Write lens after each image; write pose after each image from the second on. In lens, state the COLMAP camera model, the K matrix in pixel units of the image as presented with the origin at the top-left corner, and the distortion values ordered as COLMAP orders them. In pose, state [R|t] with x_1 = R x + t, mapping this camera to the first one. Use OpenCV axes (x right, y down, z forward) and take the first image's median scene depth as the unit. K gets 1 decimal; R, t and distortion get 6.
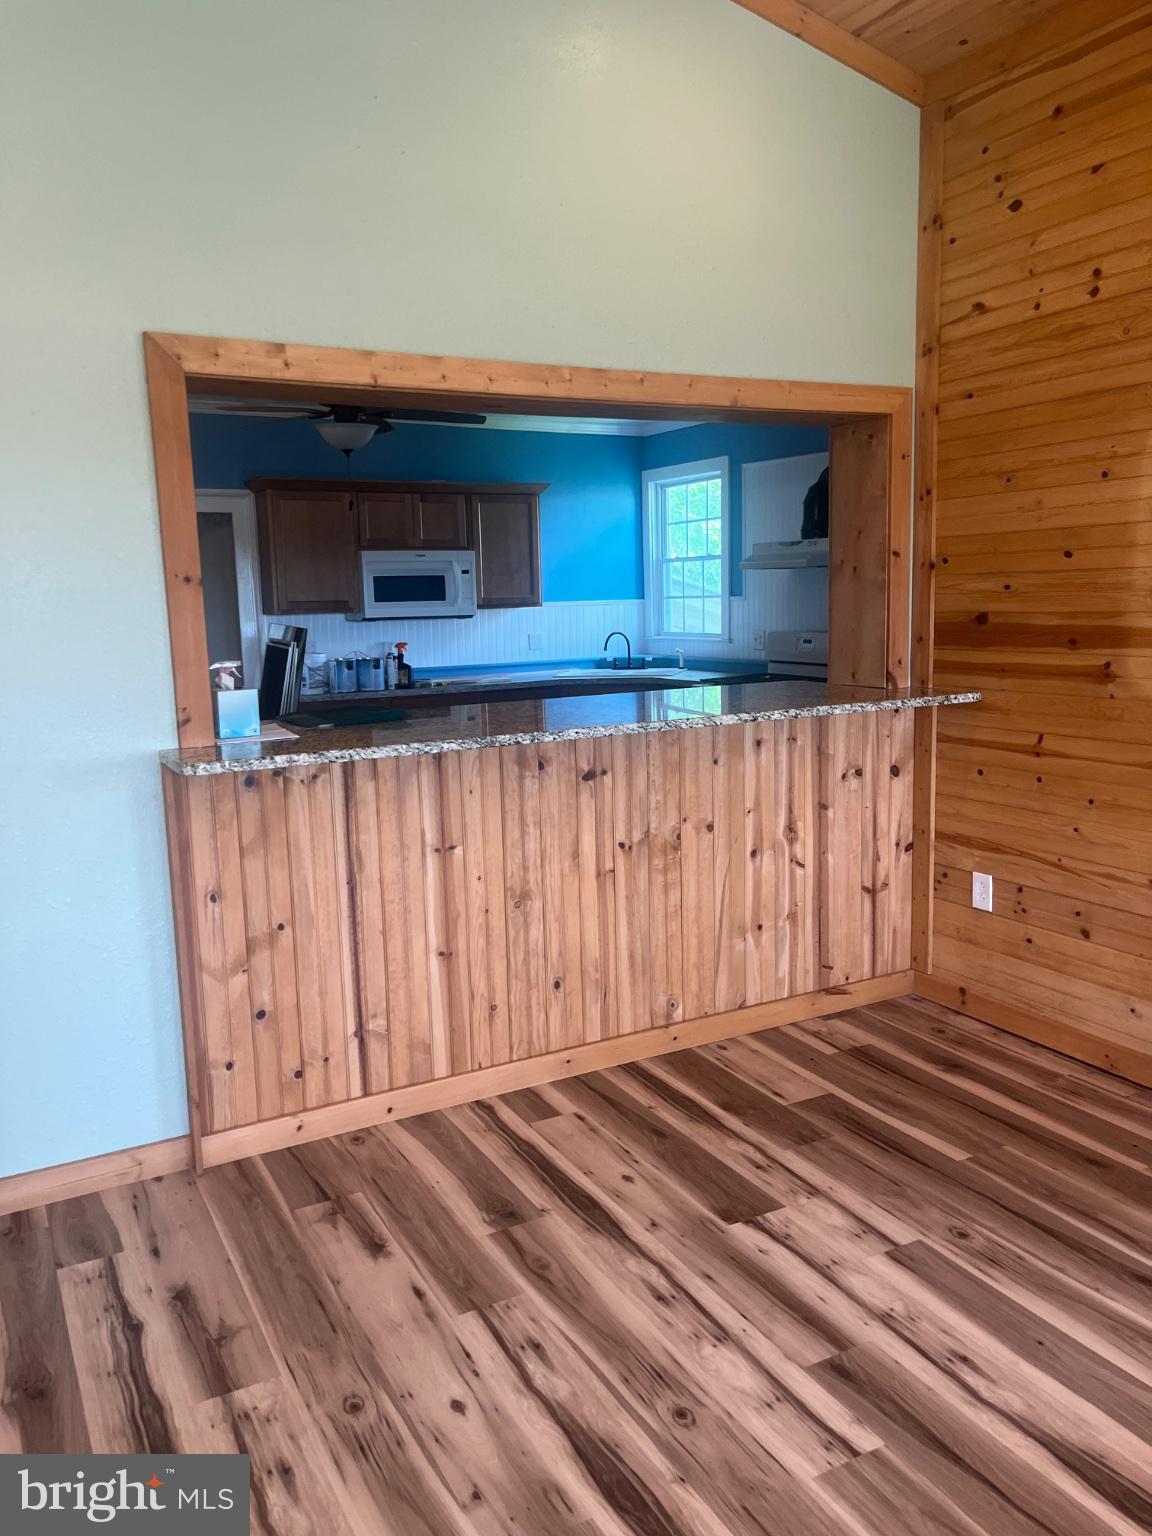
lens RADIAL K [[1189.0, 0, 571.8], [0, 1189.0, 758.1], [0, 0, 1]] dist [0.081100, -0.110042]
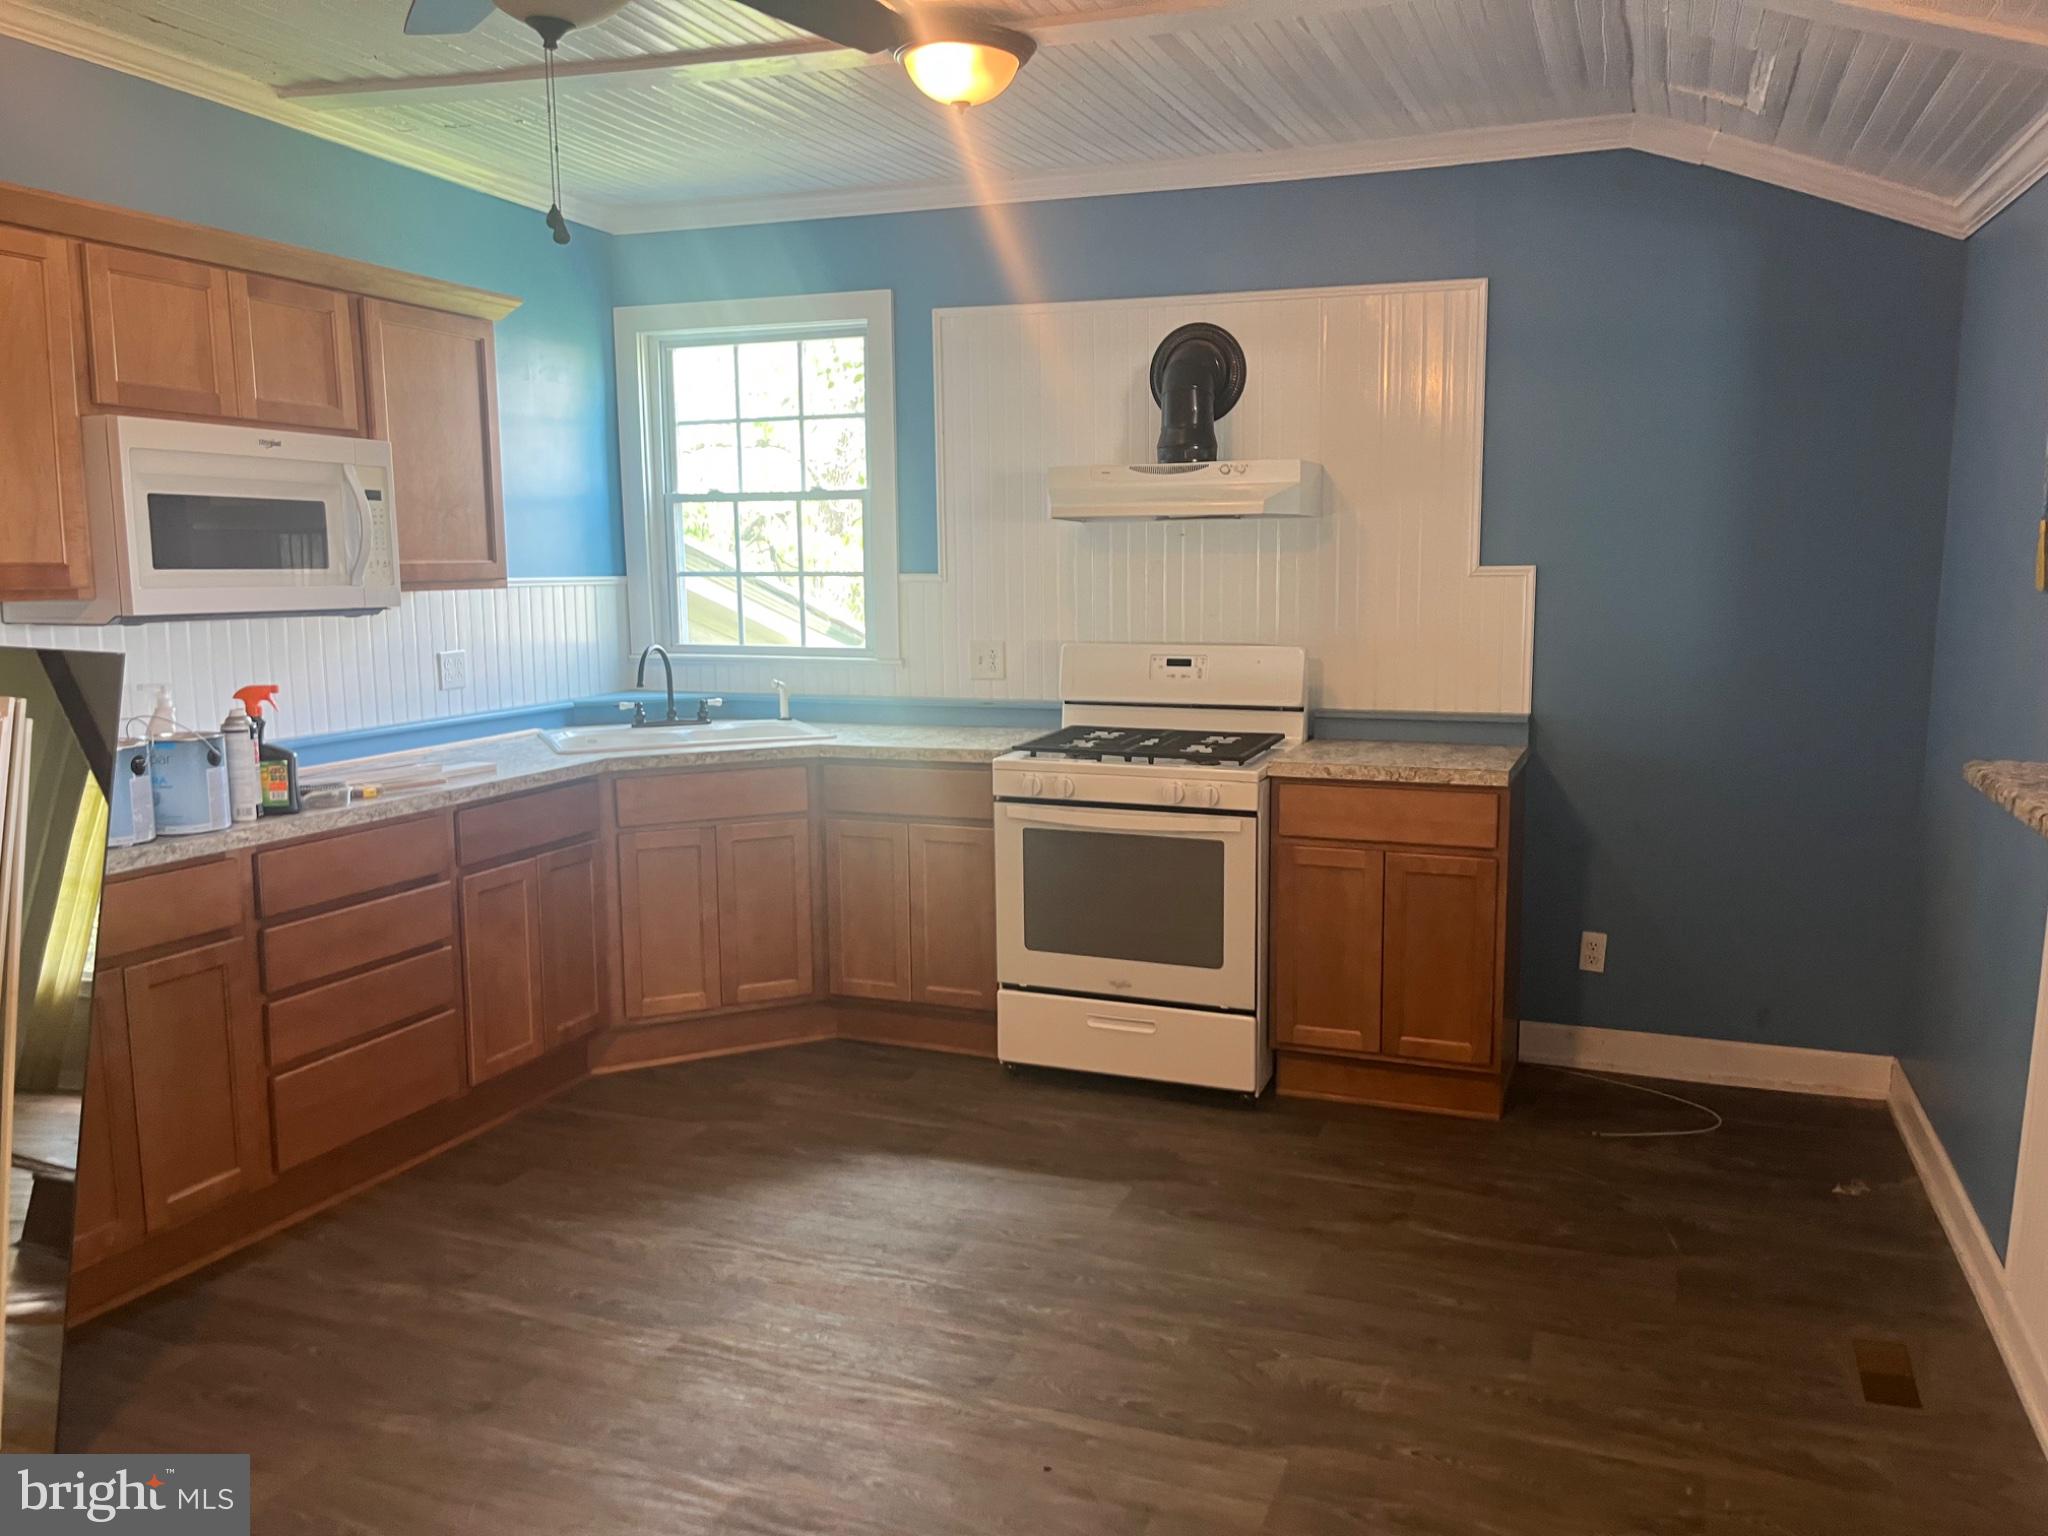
lens RADIAL K [[1585.3, 0, 1032.9], [0, 1585.3, 769.0], [0, 0, 1]] dist [0.081100, -0.110042]
pose [[0.754970, -0.063015, 0.652724, -0.273747], [0.077152, 0.996995, 0.007014, -0.056887], [-0.651204, 0.045064, 0.757563, 0.482698]]
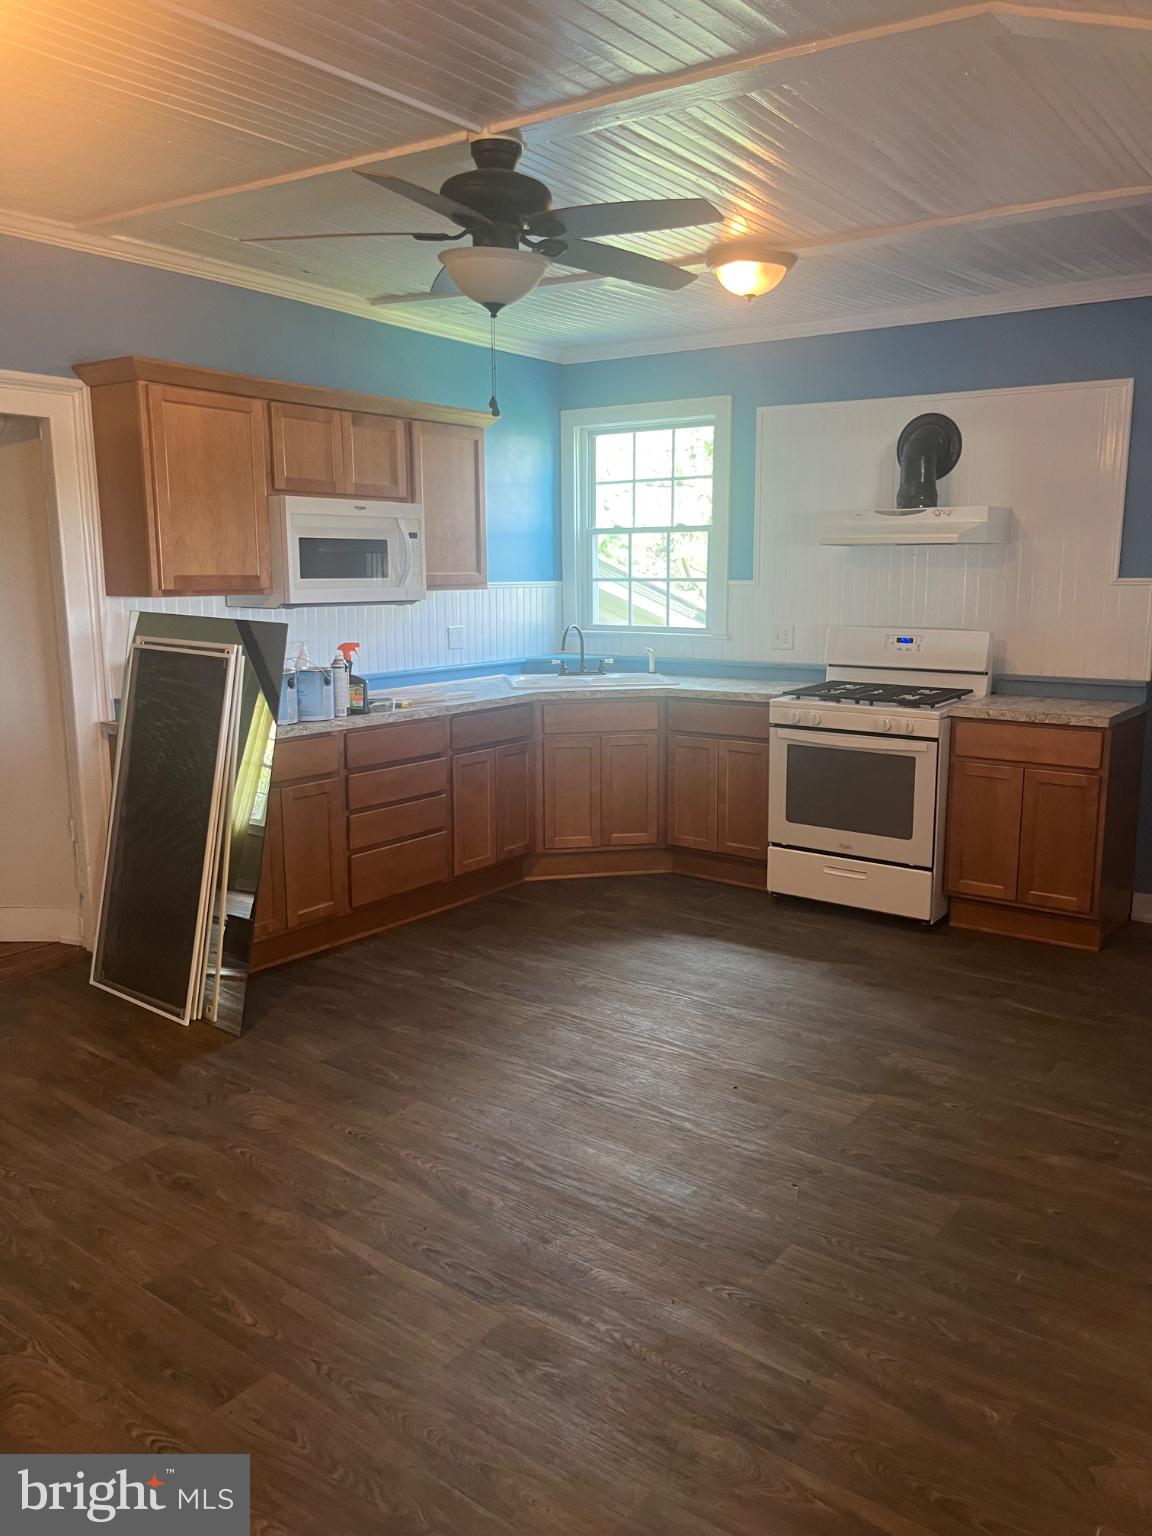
lens RADIAL K [[1189.0, 0, 571.8], [0, 1189.0, 758.1], [0, 0, 1]] dist [0.081100, -0.110042]
pose [[0.902984, -0.044459, 0.427368, -0.304304], [0.038179, 0.999000, 0.023257, -0.044313], [-0.427975, -0.004685, 0.903778, 0.360139]]
